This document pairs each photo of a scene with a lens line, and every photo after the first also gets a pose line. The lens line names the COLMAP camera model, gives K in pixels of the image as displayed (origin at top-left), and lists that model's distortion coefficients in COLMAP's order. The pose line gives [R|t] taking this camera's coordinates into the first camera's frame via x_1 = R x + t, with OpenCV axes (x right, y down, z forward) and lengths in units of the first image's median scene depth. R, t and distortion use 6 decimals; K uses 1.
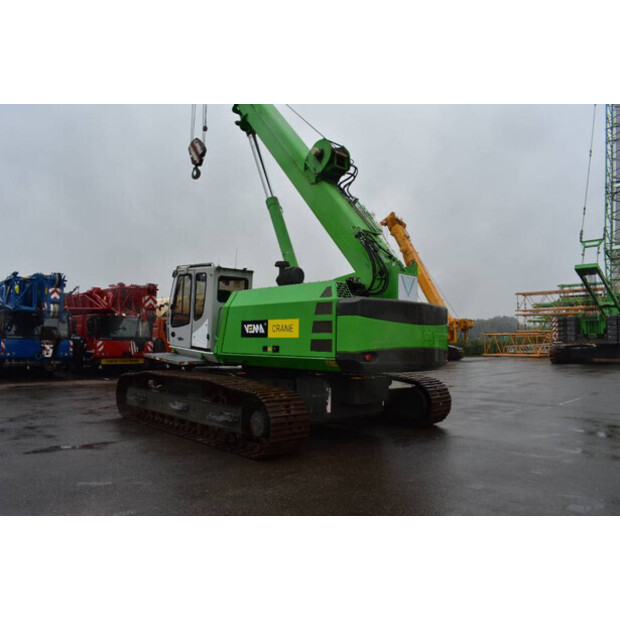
lens RADIAL K [[490.4, 0, 306.9], [0, 490.4, 308.0], [0, 0, 1]] dist [-0.048656, 0.002543]
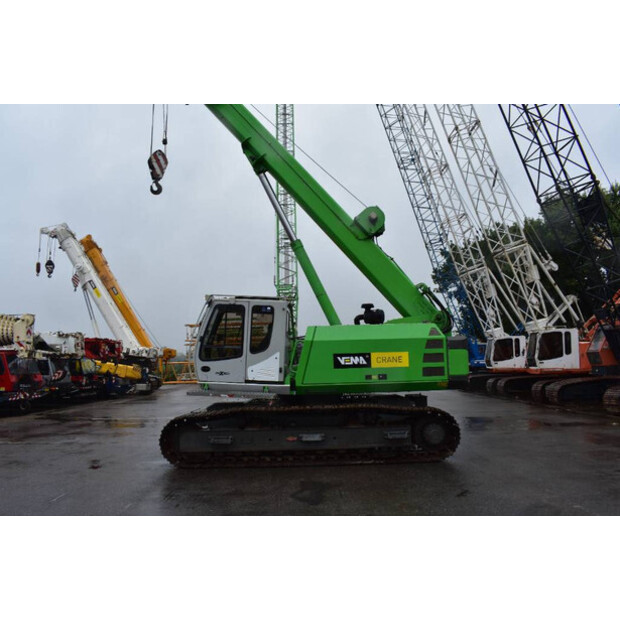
lens RADIAL K [[490.4, 0, 314.4], [0, 490.4, 314.2], [0, 0, 1]] dist [-0.048656, 0.002543]
pose [[0.681243, 0.047947, 0.730485, -1.018740], [-0.014600, 0.998544, -0.051927, -0.004982], [-0.731911, 0.024710, 0.680952, 0.283485]]
